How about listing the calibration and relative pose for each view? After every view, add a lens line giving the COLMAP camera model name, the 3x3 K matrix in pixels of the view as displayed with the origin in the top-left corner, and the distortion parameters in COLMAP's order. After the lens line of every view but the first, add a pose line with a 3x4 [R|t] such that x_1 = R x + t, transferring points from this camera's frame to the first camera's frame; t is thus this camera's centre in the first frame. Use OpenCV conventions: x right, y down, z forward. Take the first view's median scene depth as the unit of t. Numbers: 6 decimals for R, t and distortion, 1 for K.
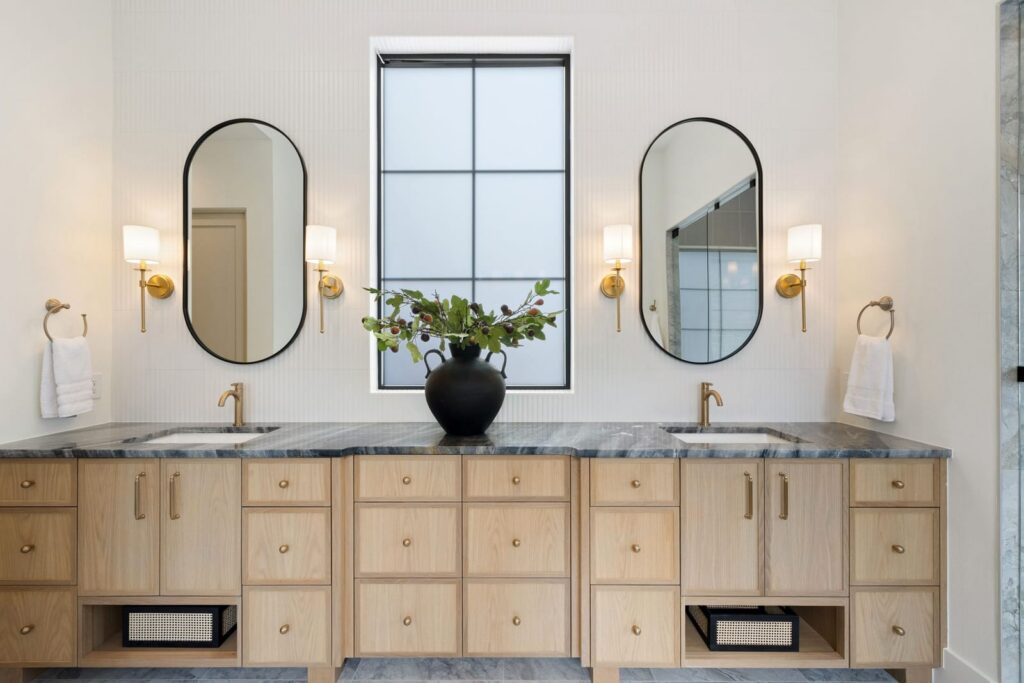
lens RADIAL K [[432.6, 0, 513.6], [0, 432.6, 345.4], [0, 0, 1]] dist [-0.000801, 0.000041]
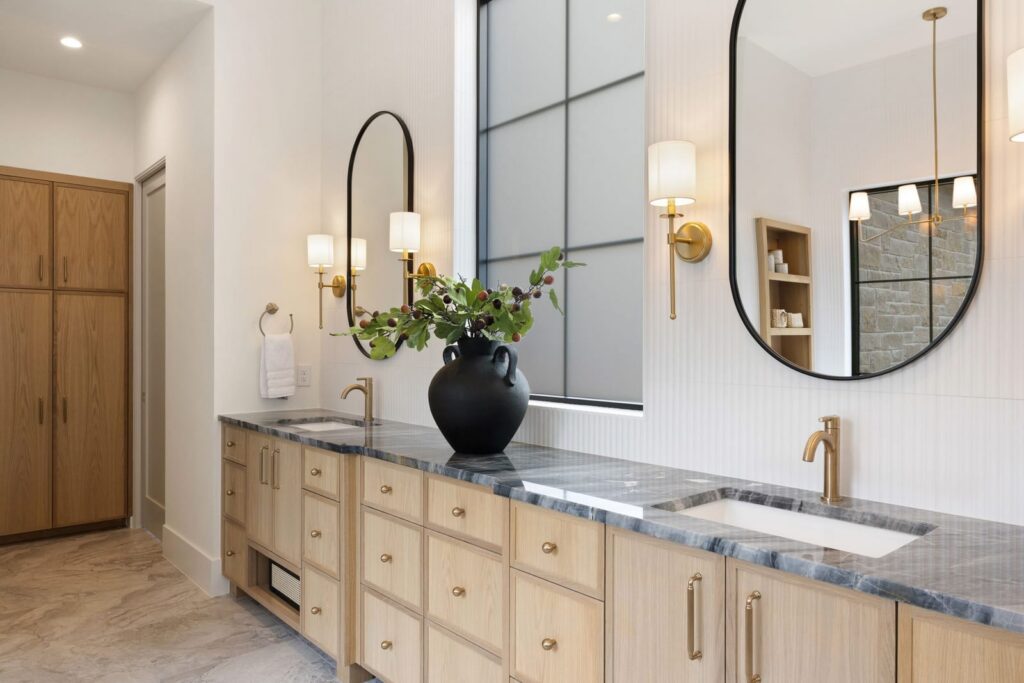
lens RADIAL K [[703.7, 0, 515.5], [0, 703.7, 338.4], [0, 0, 1]] dist [0.002348, 0.001287]
pose [[0.651260, -0.000994, -0.758854, 0.949237], [-0.003392, 0.999985, -0.004221, 0.001140], [0.758847, 0.005323, 0.651248, 0.220053]]
